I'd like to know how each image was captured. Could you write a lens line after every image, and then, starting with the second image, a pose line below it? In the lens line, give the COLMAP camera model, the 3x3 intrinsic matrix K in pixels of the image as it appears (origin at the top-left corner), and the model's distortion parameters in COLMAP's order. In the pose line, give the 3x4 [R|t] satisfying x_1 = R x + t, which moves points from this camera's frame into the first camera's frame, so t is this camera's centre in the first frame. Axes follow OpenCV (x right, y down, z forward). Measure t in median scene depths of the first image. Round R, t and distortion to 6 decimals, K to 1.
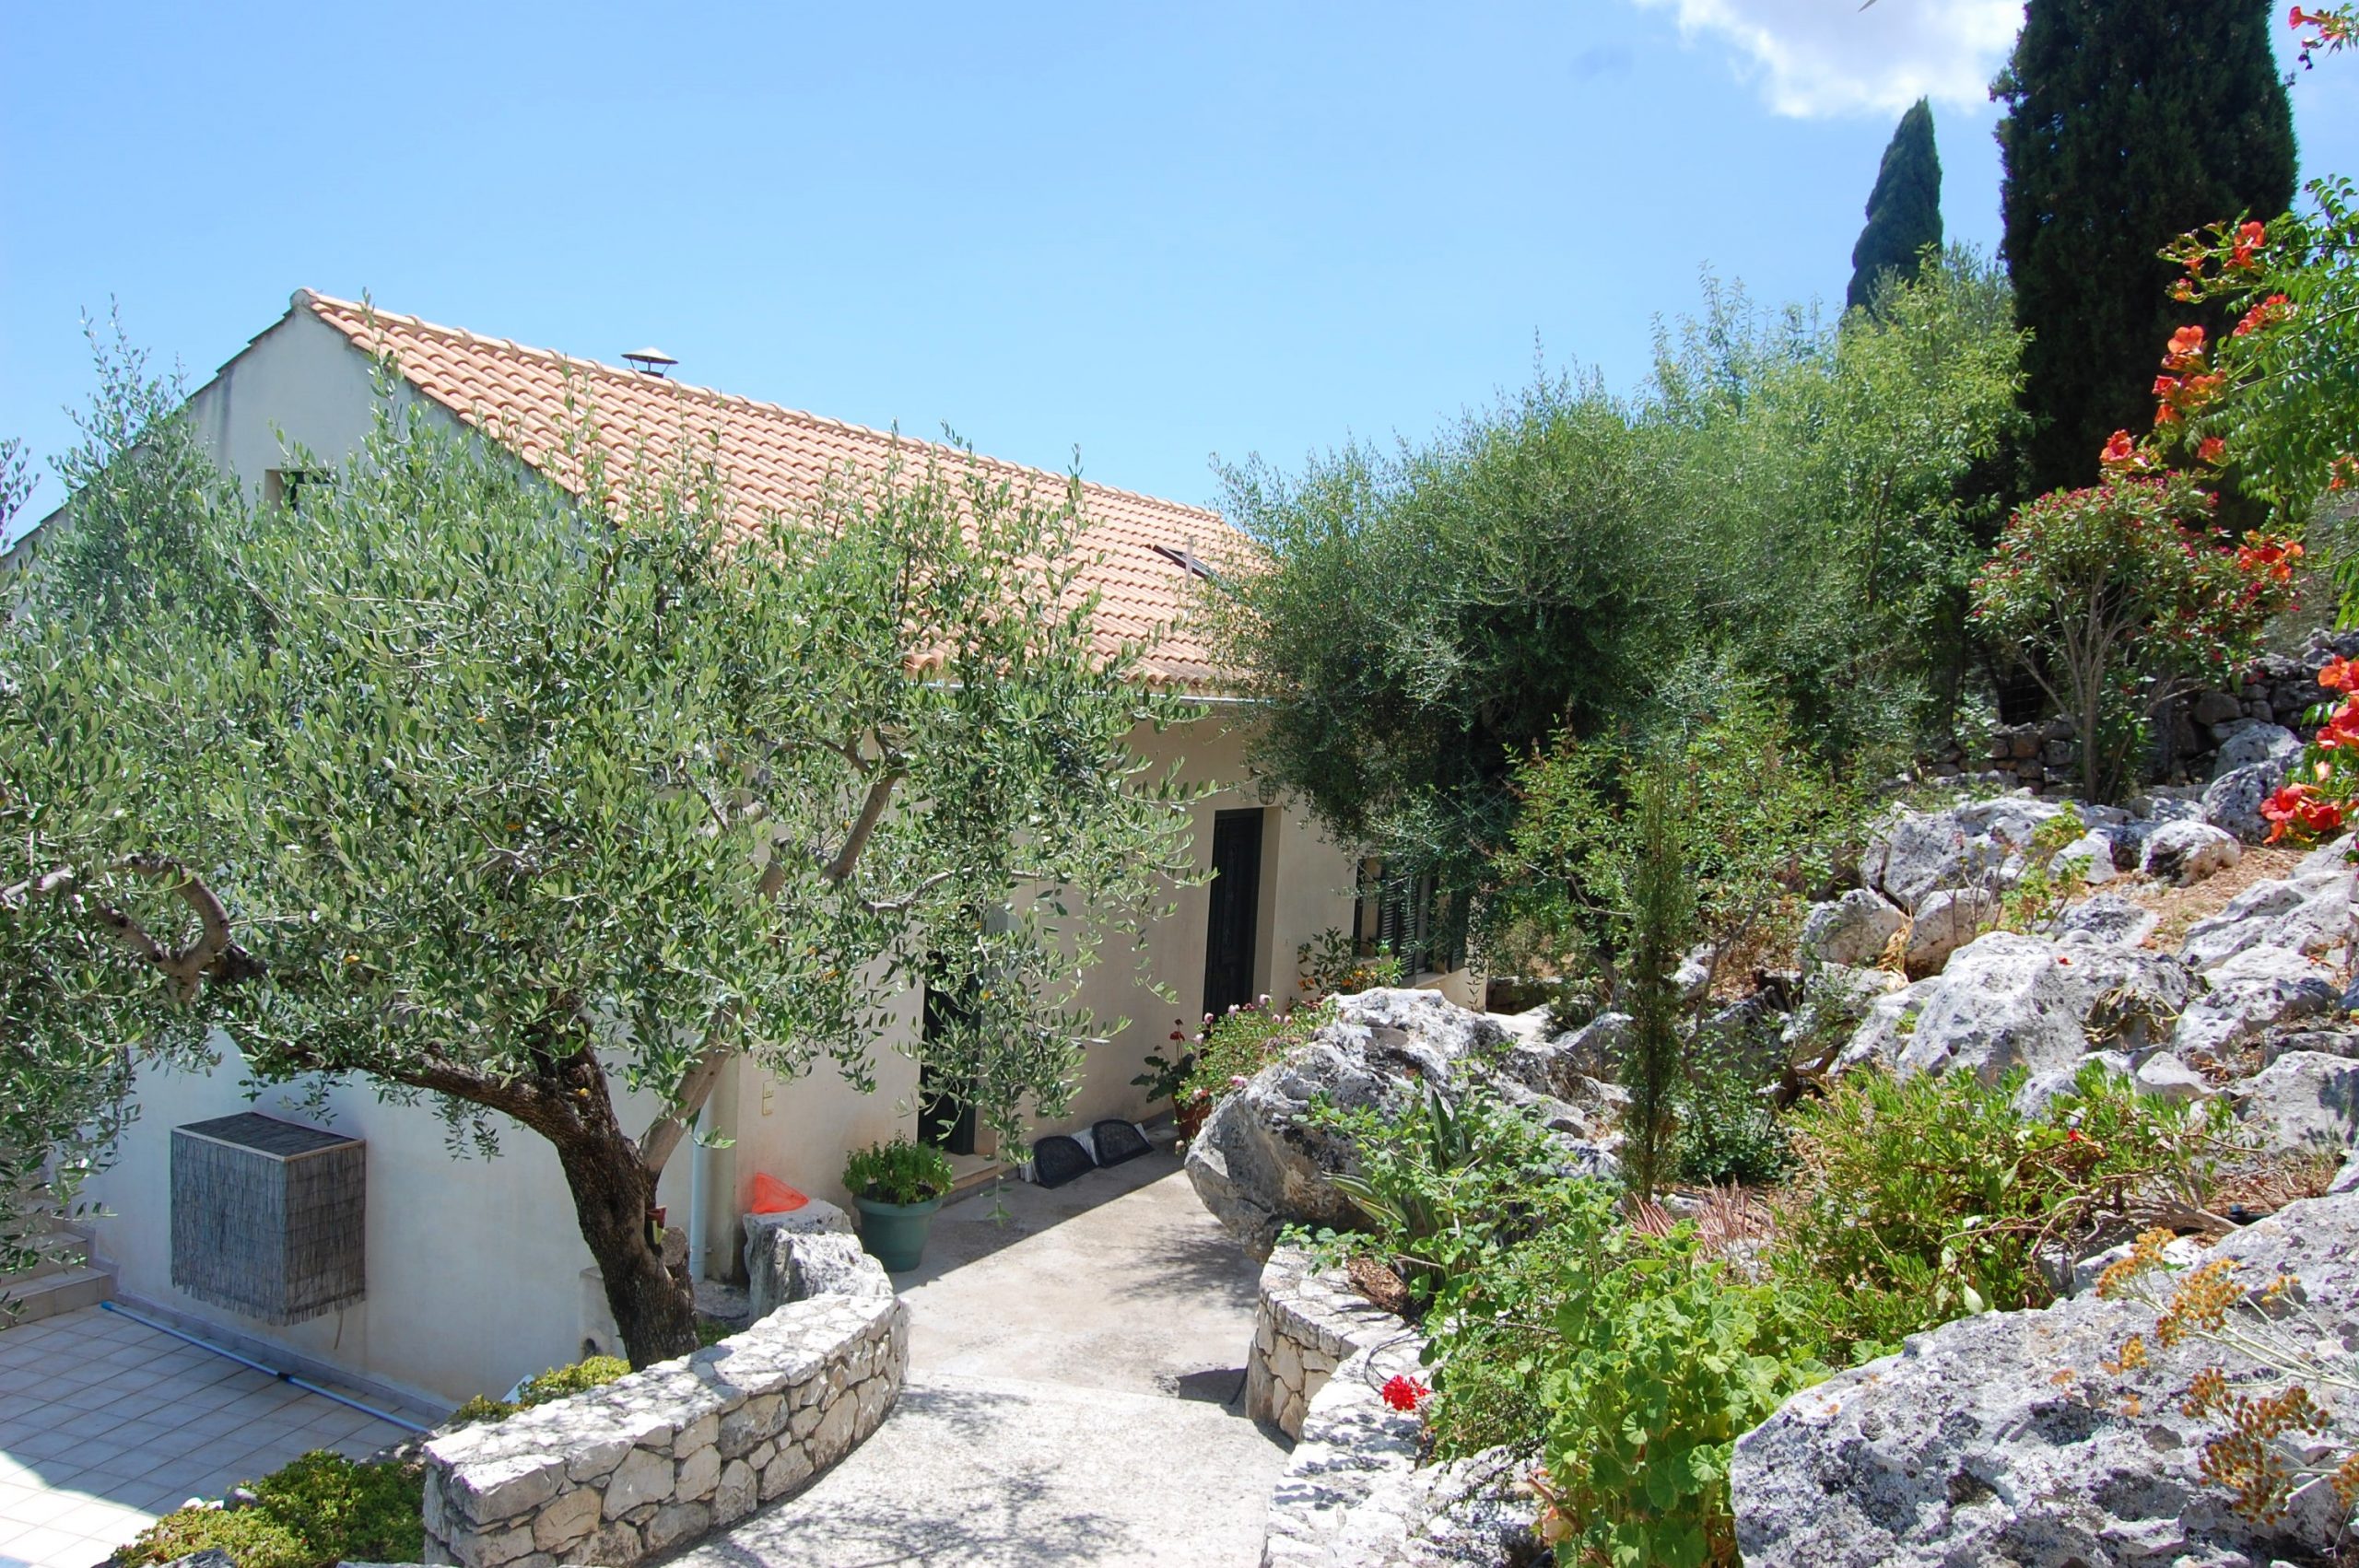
lens RADIAL K [[1922.9, 0, 1179.0], [0, 1922.9, 776.9], [0, 0, 1]] dist [-0.101182, 0.045447]
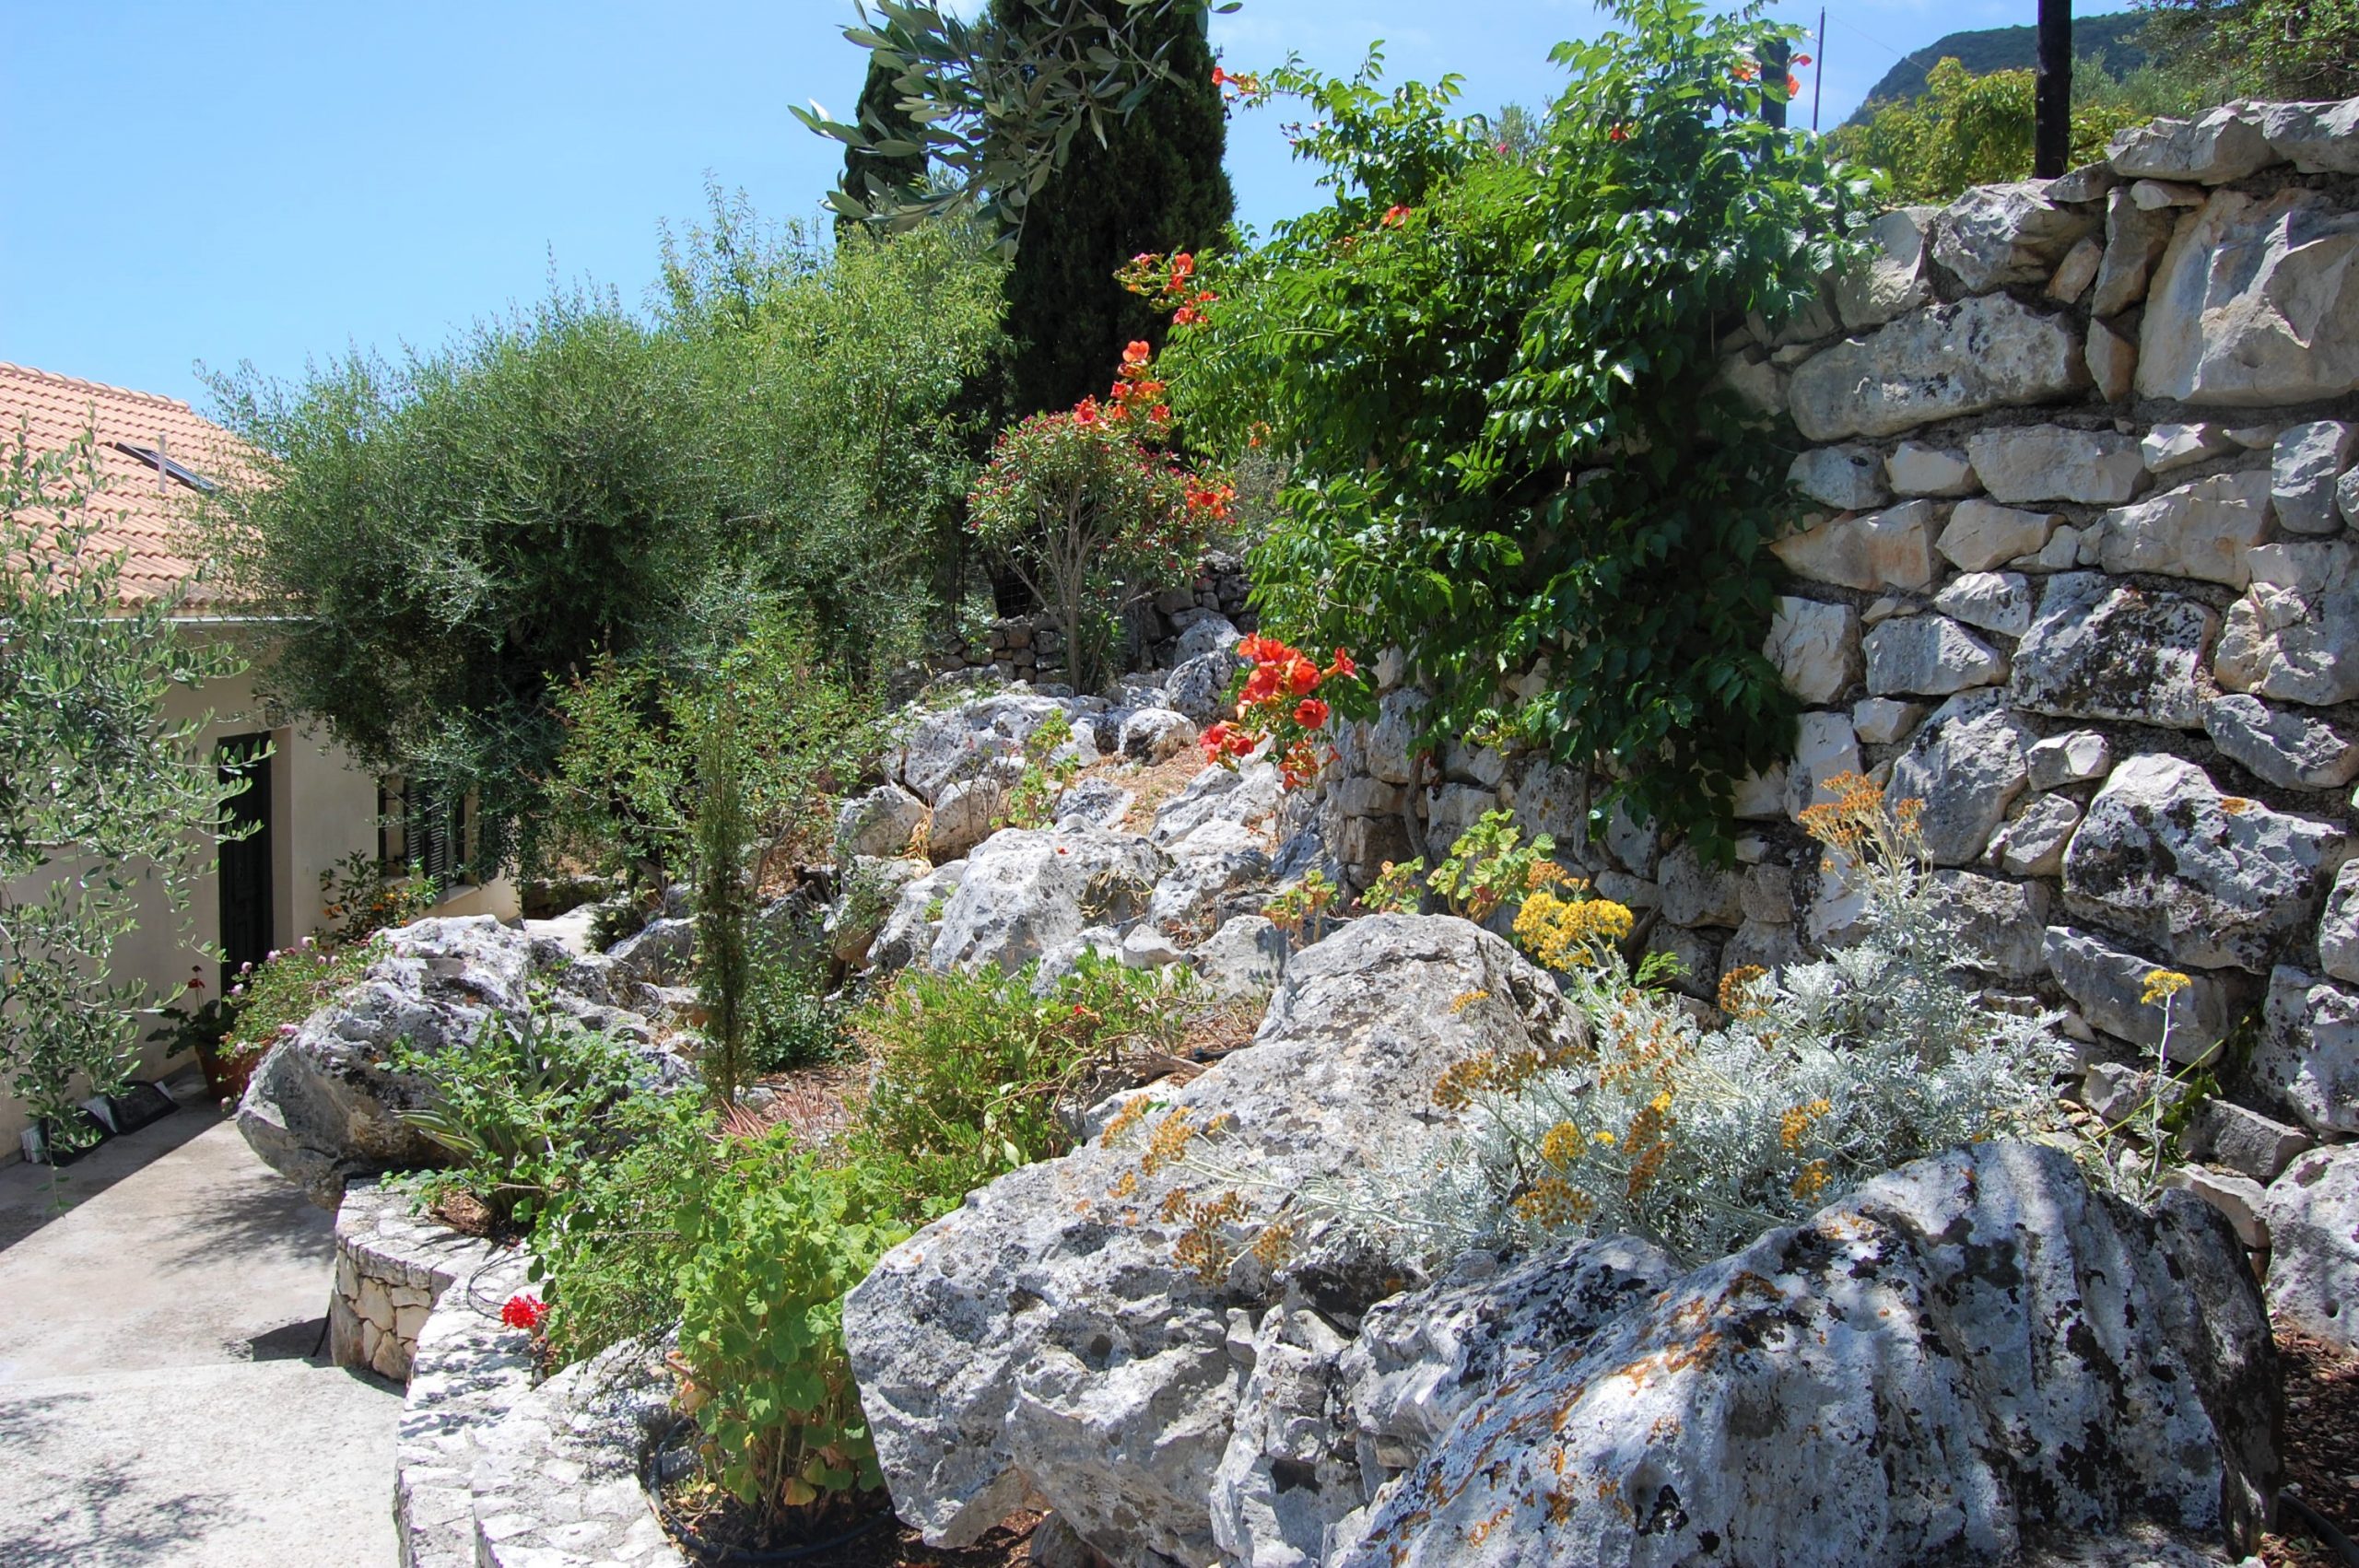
lens RADIAL K [[1922.9, 0, 1239.2], [0, 1922.9, 738.9], [0, 0, 1]] dist [-0.101182, 0.045447]
pose [[0.858964, -0.063125, 0.508129, -0.030684], [0.039747, 0.997597, 0.056741, -0.024805], [-0.510490, -0.028542, 0.859410, -0.065238]]
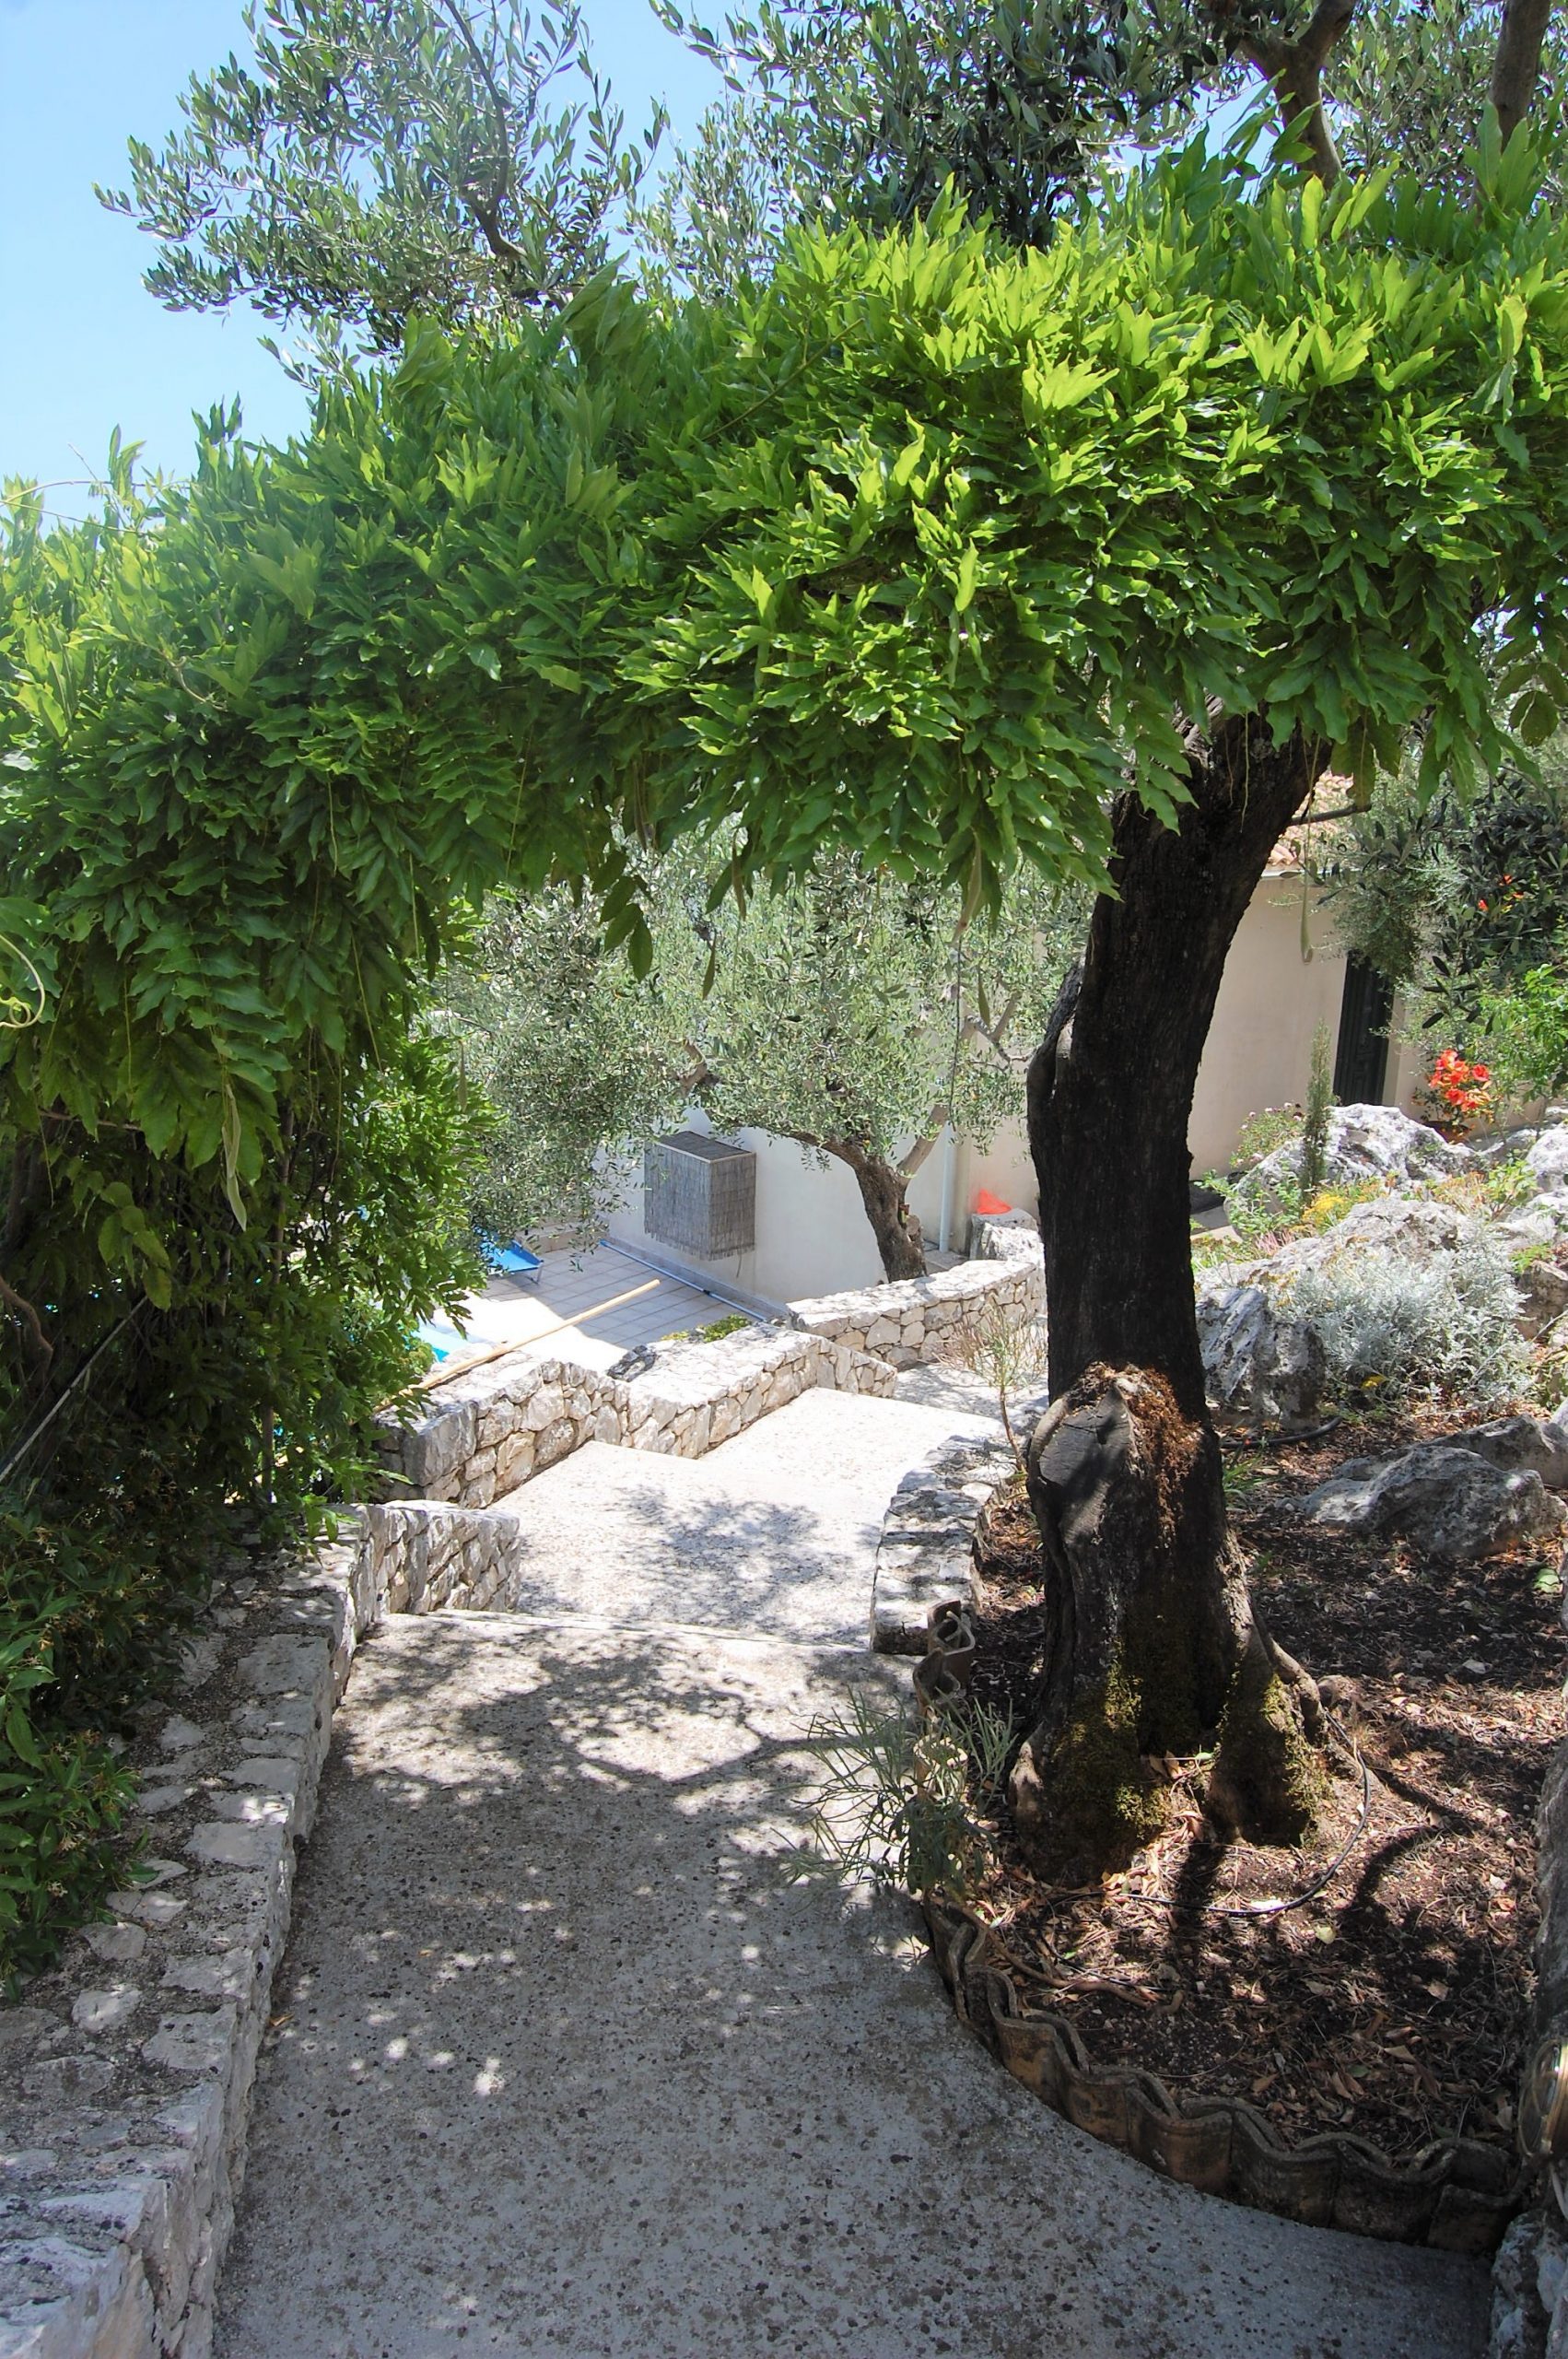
lens RADIAL K [[1922.9, 0, 781.5], [0, 1922.9, 1178.1], [0, 0, 1]] dist [-0.101182, 0.045447]
pose [[0.925326, 0.077205, -0.371229, 0.272962], [-0.002967, 0.980495, 0.196520, -0.148924], [0.379160, -0.180743, 0.907507, -0.664854]]
